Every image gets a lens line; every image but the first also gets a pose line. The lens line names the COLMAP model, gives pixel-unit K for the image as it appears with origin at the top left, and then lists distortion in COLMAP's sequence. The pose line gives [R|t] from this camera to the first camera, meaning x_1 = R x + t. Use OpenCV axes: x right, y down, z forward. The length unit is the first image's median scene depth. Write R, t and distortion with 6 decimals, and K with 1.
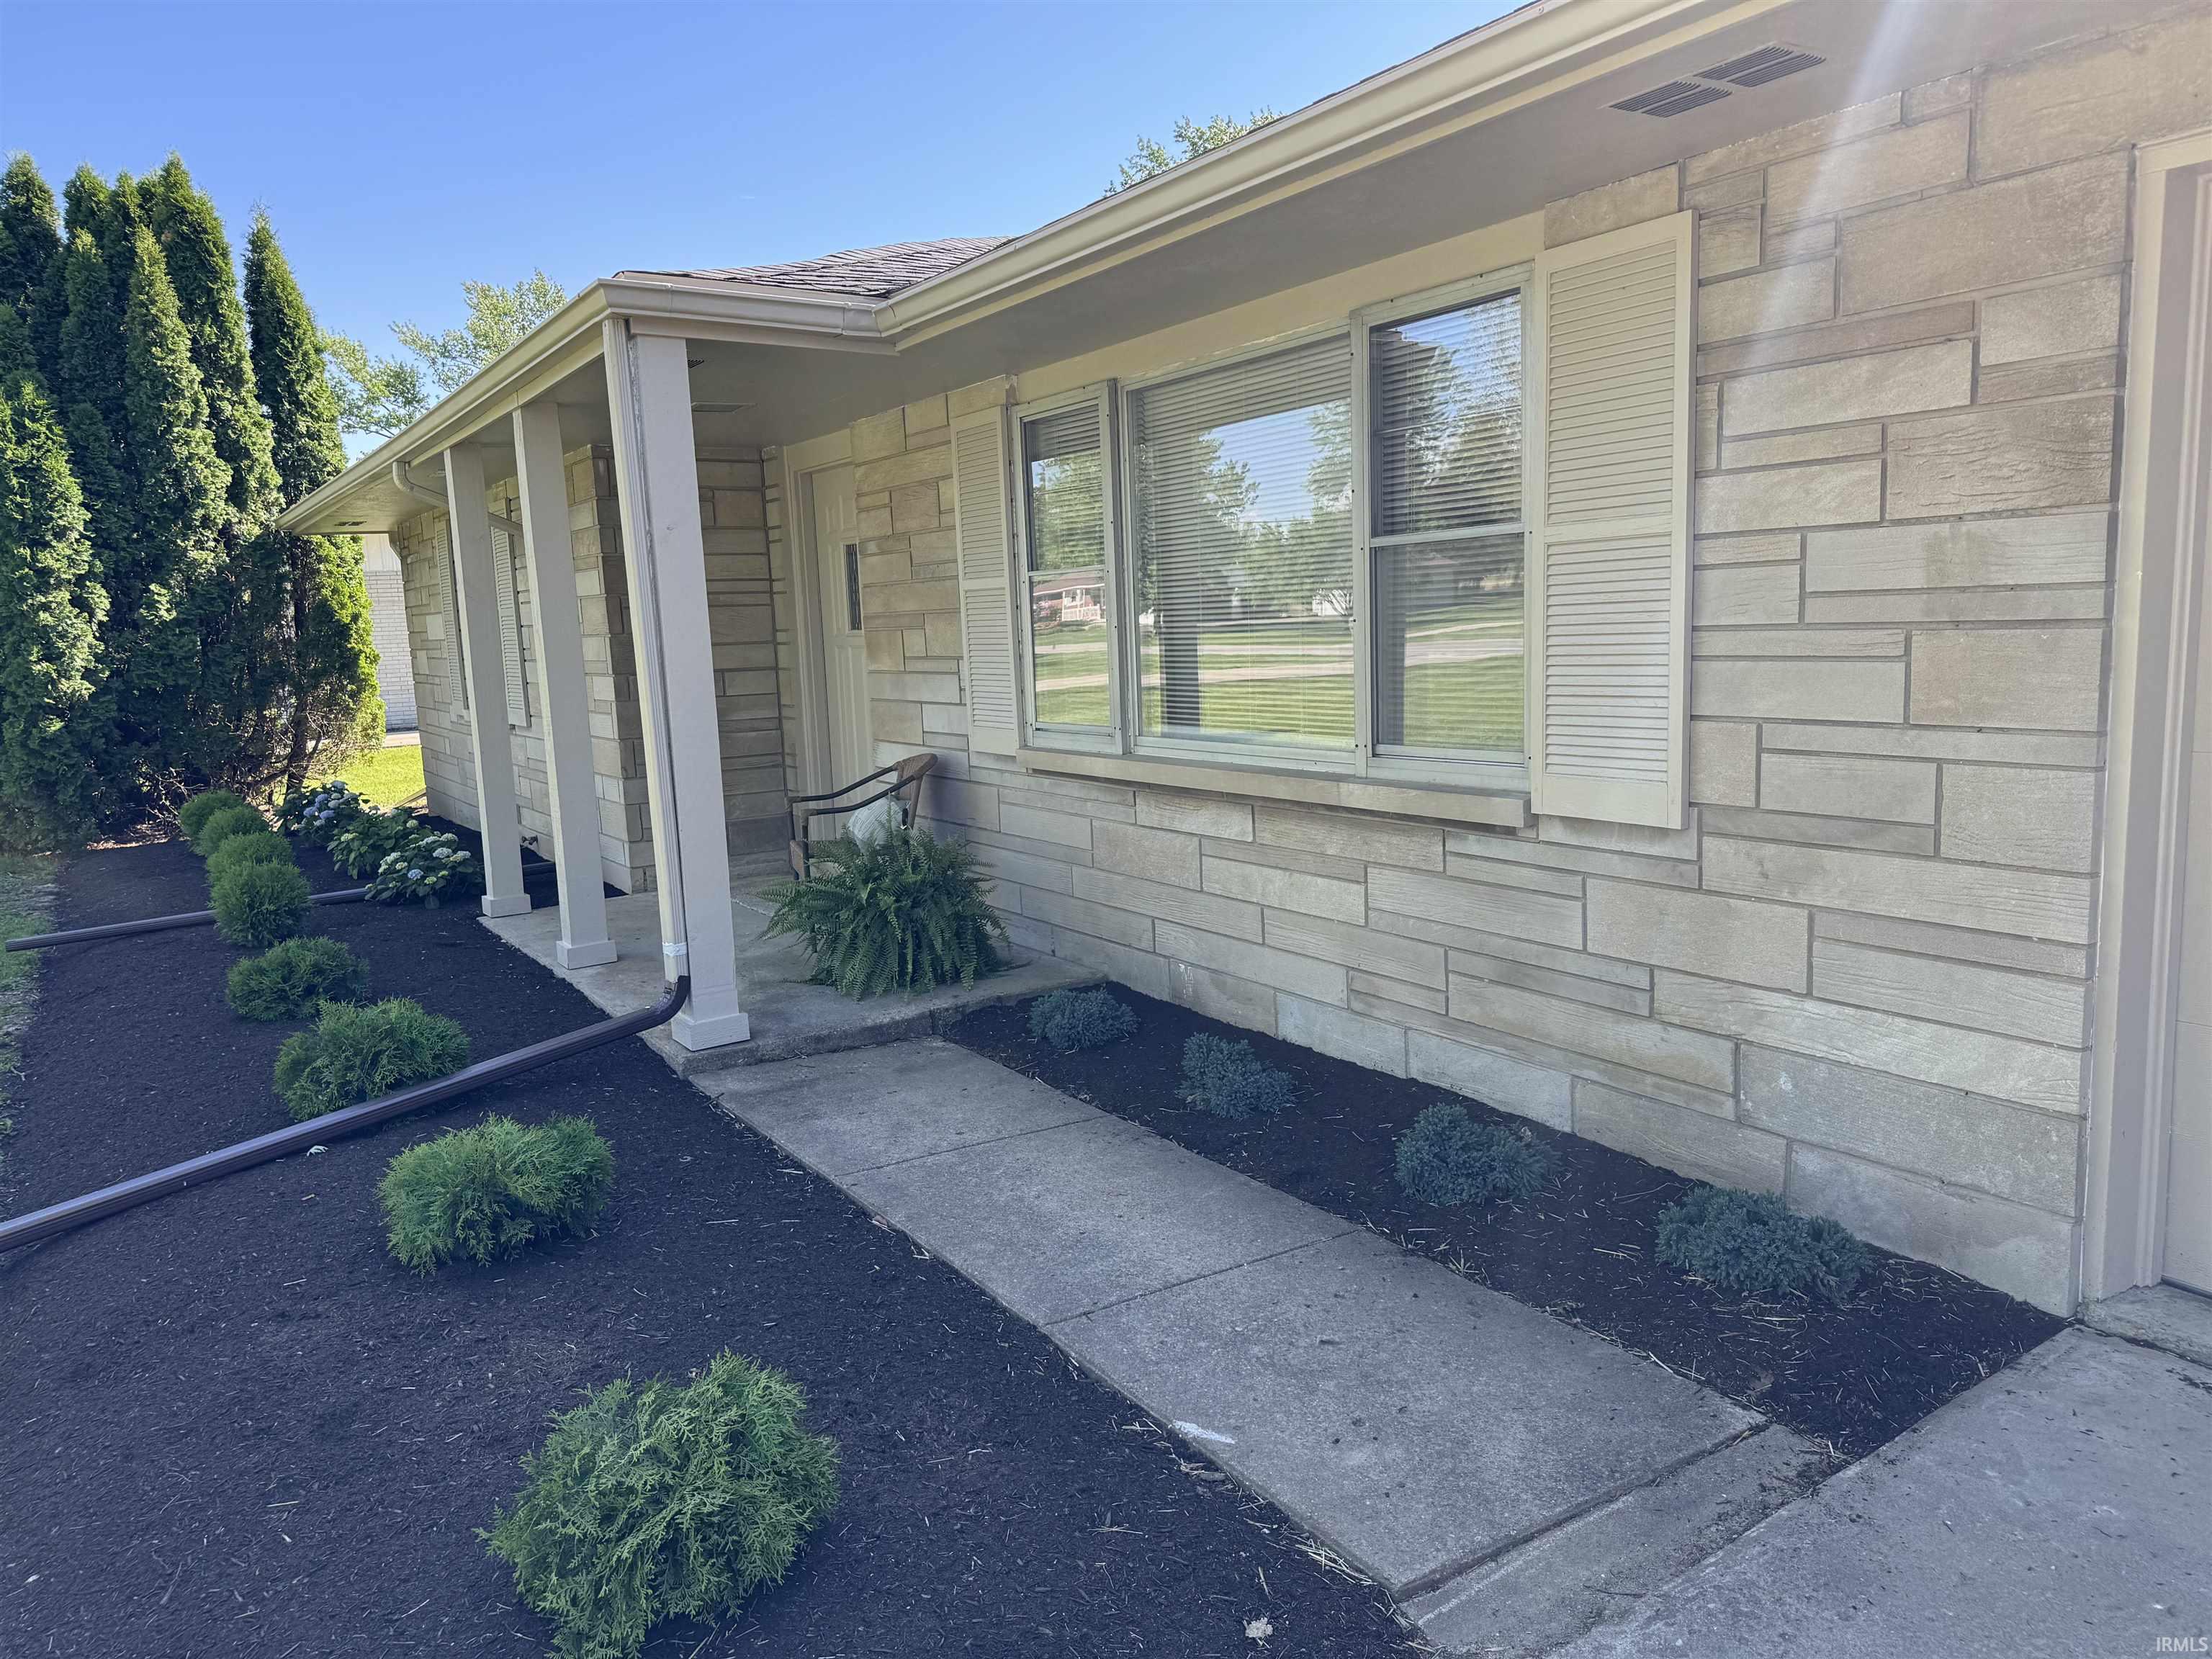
lens RADIAL K [[1550.6, 0, 1100.6], [0, 1550.6, 827.4], [0, 0, 1]] dist [0.095541, -0.118703]
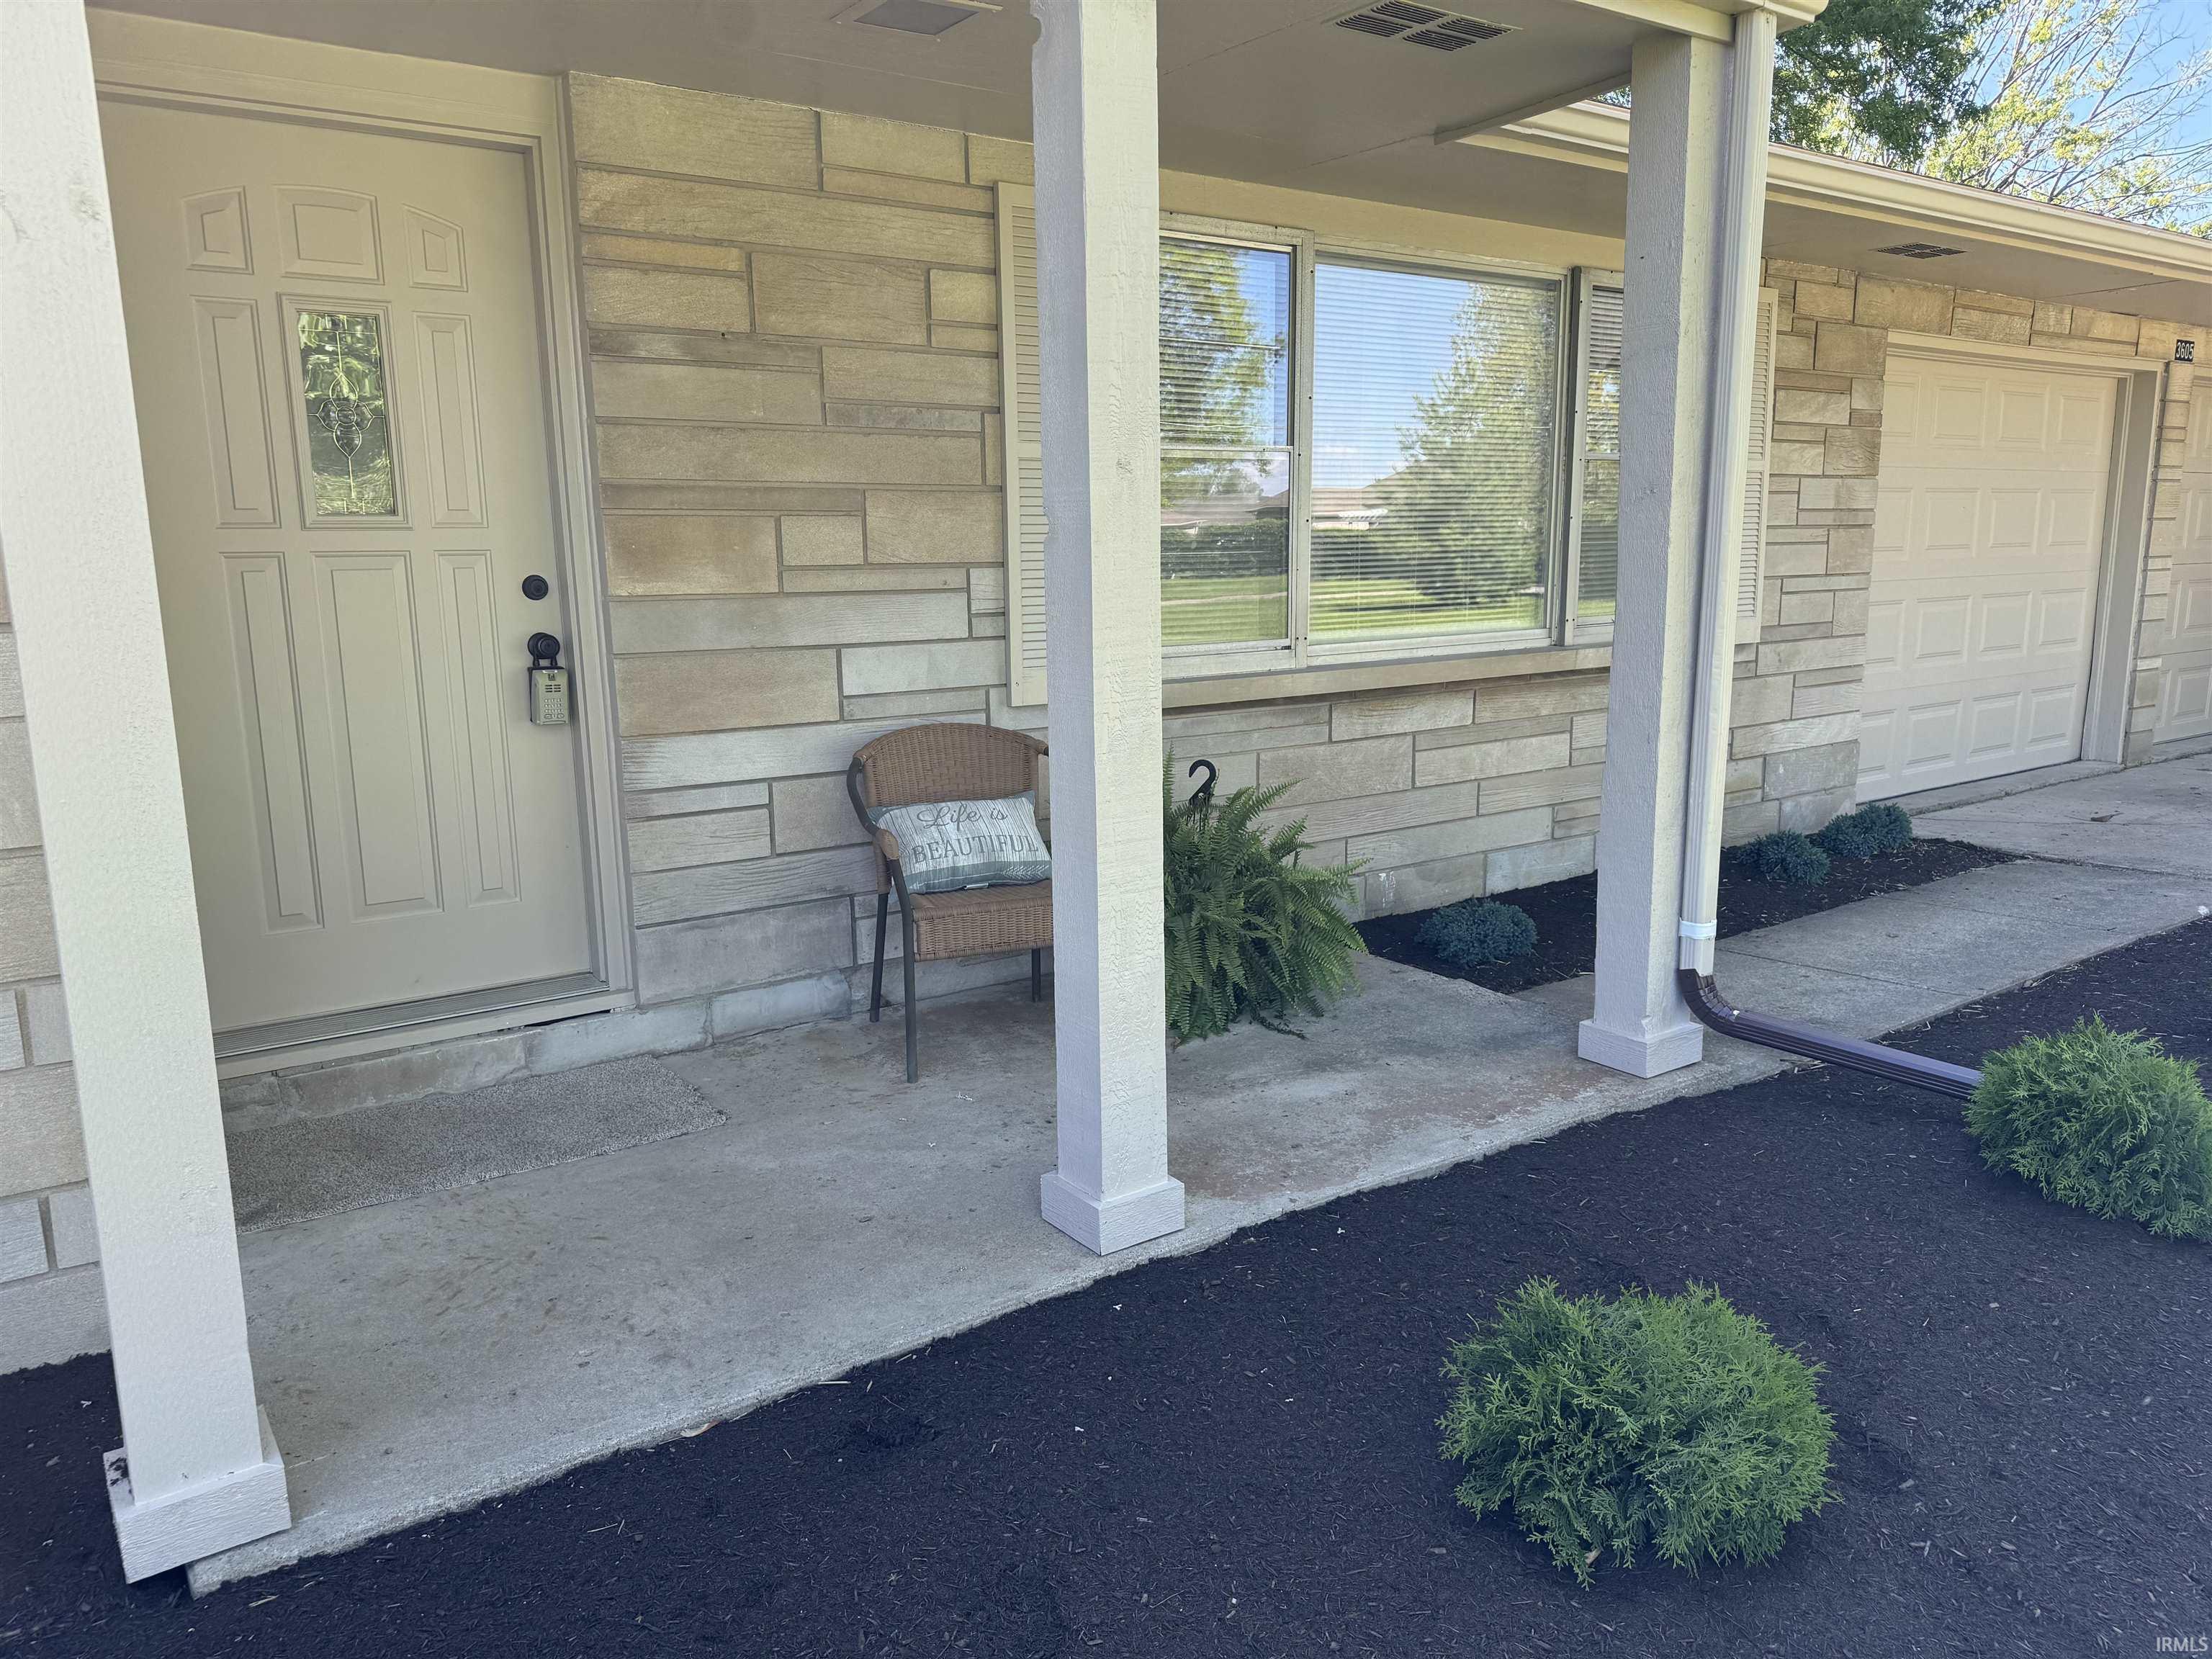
lens RADIAL K [[1550.6, 0, 1100.6], [0, 1550.6, 827.4], [0, 0, 1]] dist [0.095541, -0.118703]
pose [[-0.055143, -0.131124, 0.989831, -1.137221], [0.155432, 0.978127, 0.138232, -0.128988], [-0.986306, 0.161474, -0.033556, 1.520914]]
